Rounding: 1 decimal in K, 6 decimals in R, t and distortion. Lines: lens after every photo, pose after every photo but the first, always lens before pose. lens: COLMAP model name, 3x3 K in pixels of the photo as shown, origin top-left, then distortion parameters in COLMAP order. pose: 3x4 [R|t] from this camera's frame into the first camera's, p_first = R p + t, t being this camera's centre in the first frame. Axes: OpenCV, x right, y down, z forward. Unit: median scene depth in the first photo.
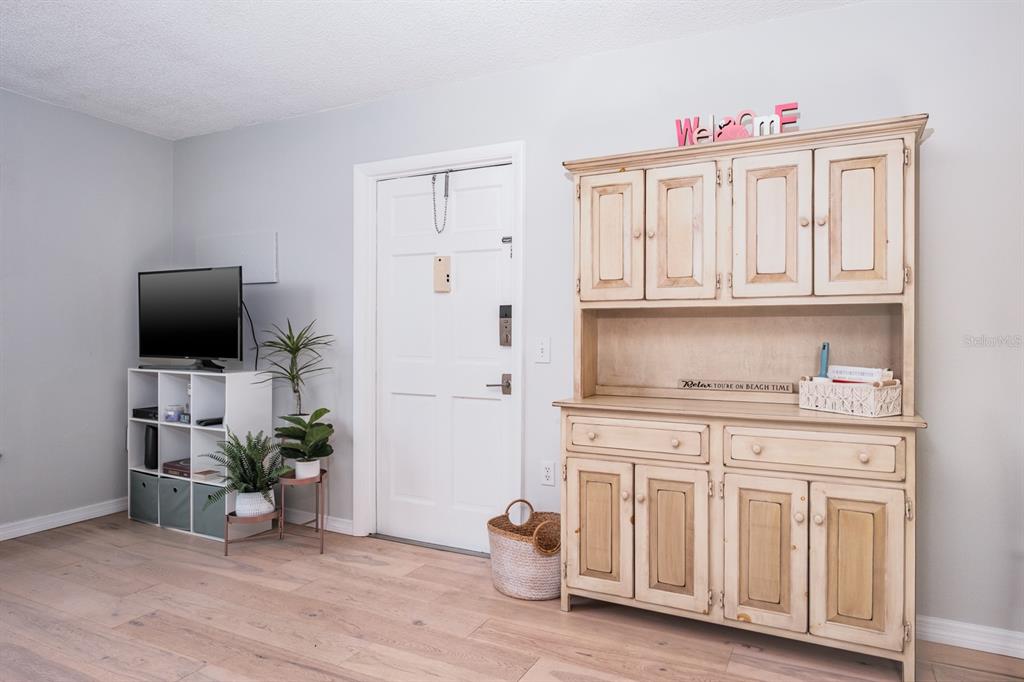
lens RADIAL K [[649.4, 0, 518.1], [0, 649.4, 337.6], [0, 0, 1]] dist [-0.006453, 0.006153]
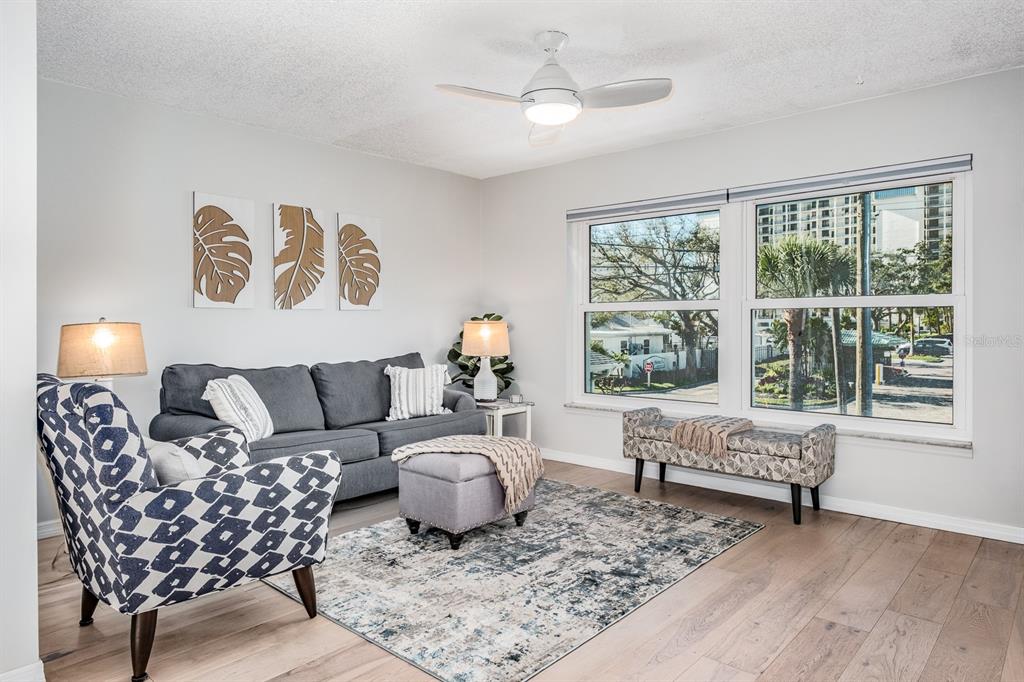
lens RADIAL K [[649.4, 0, 510.3], [0, 649.4, 333.1], [0, 0, 1]] dist [-0.006453, 0.006153]
pose [[-0.268094, 0.006147, -0.963373, 0.437919], [-0.007364, 0.999937, 0.008430, 0.004392], [0.963365, 0.009354, -0.268032, 0.766012]]
